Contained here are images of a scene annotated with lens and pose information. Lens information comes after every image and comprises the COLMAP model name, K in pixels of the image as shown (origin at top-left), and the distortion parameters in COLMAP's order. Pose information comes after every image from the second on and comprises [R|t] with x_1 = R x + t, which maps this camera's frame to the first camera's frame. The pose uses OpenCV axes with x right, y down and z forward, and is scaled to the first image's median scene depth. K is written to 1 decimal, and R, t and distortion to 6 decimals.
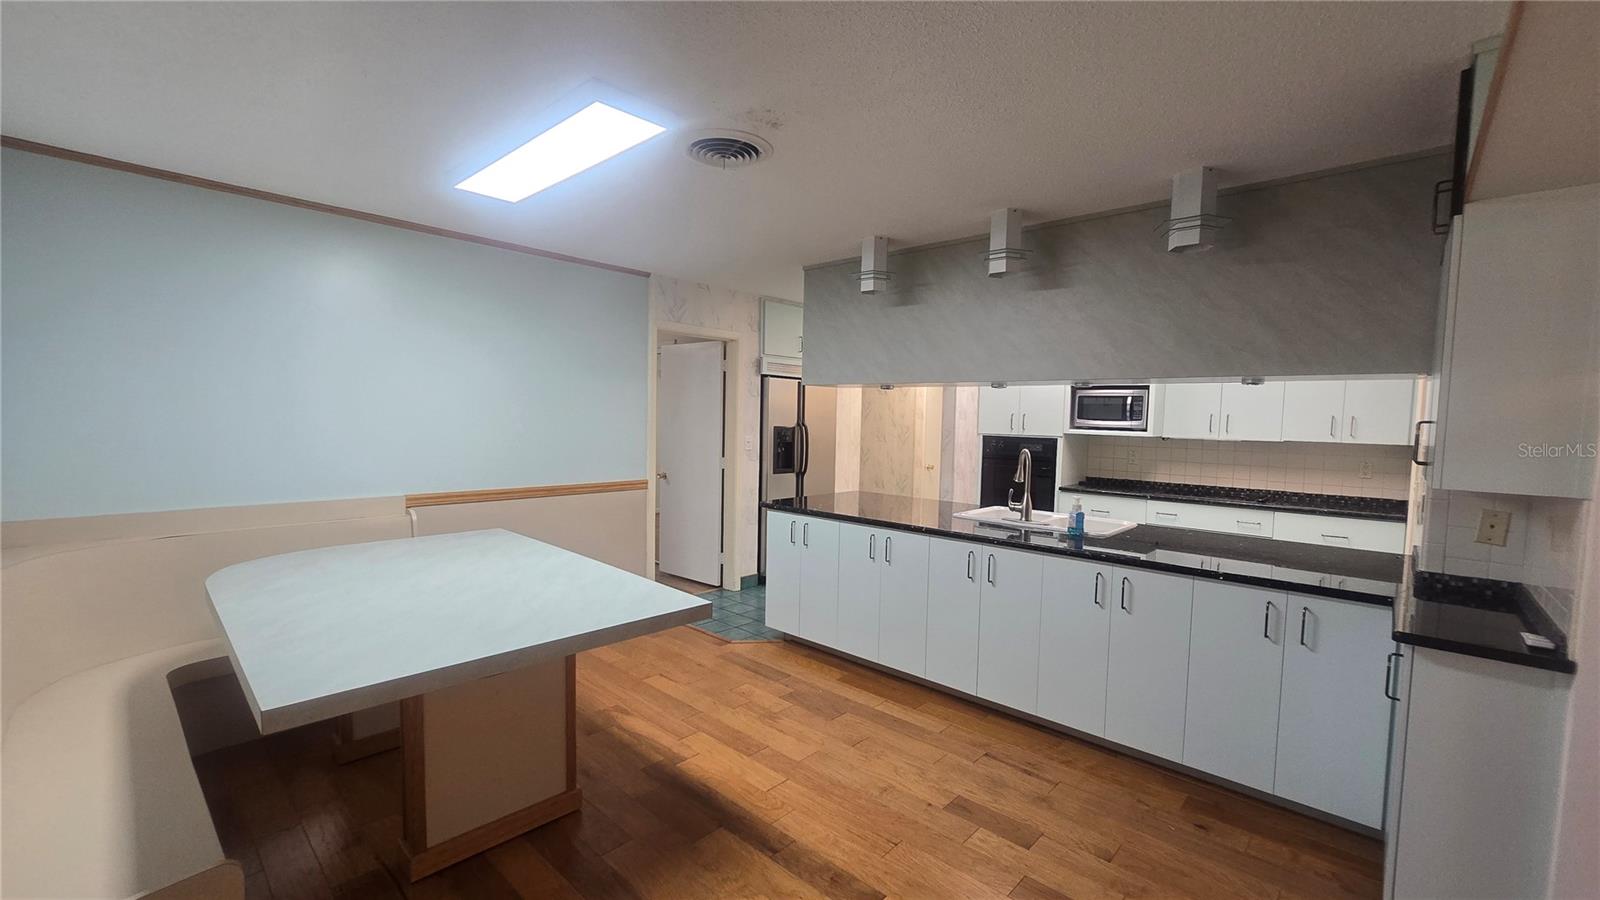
lens RADIAL K [[654.9, 0, 801.6], [0, 654.9, 452.0], [0, 0, 1]] dist [0.001246, -0.000048]
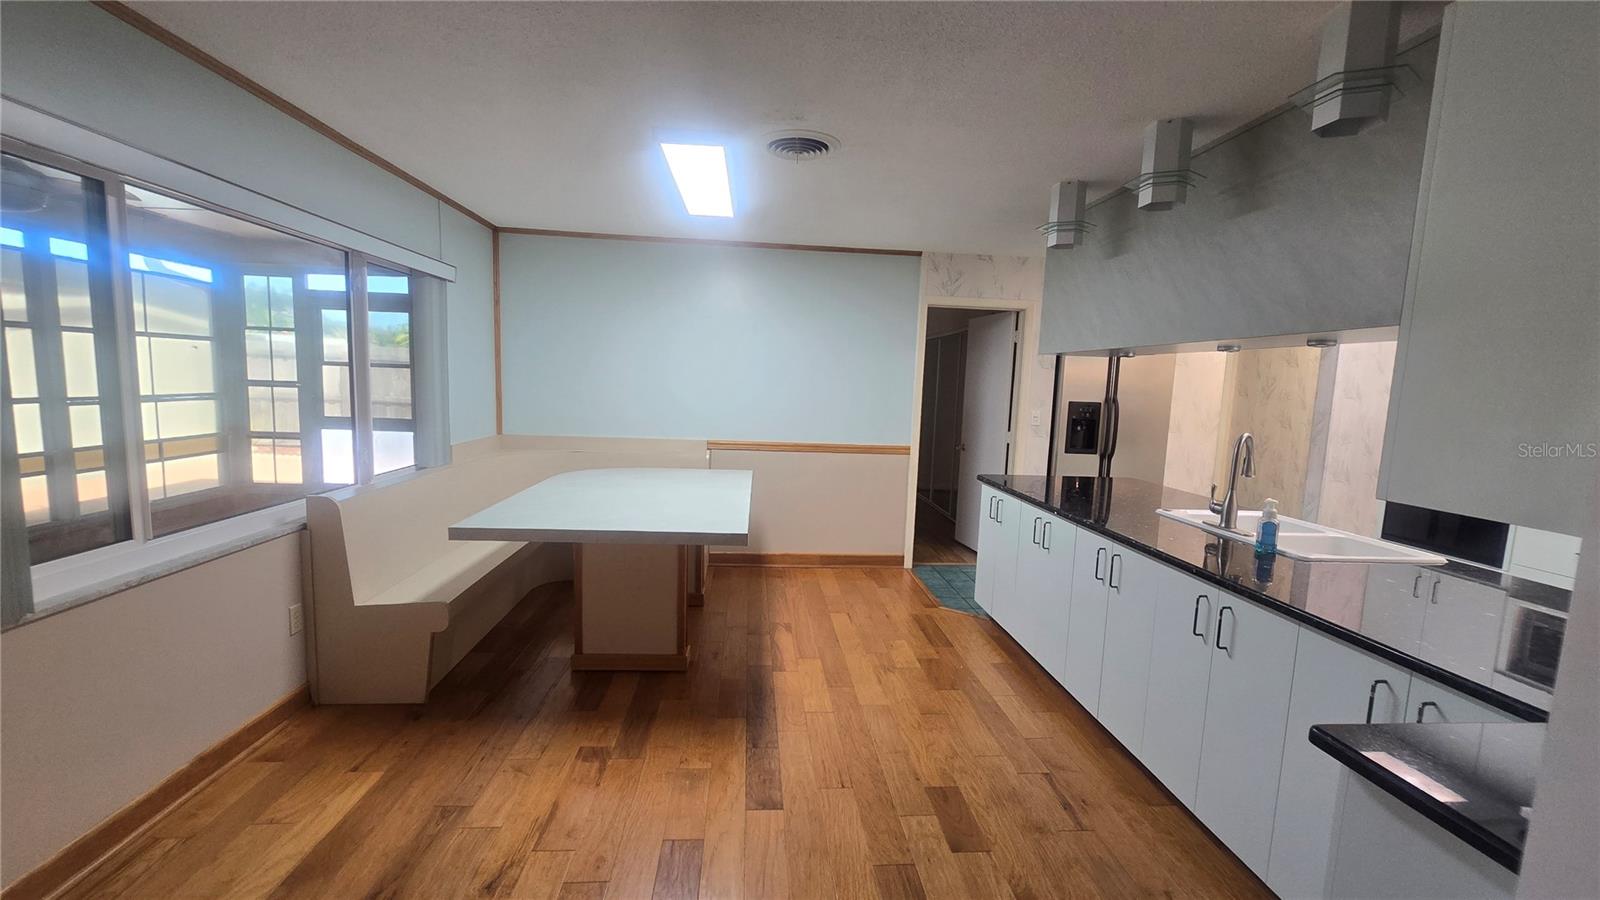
lens RADIAL K [[654.9, 0, 802.9], [0, 654.9, 452.0], [0, 0, 1]] dist [0.001246, -0.000048]
pose [[0.741584, 0.078681, -0.666230, 0.505620], [-0.058191, 0.996900, 0.052960, 0.007462], [0.668332, -0.000506, 0.743863, 0.118263]]
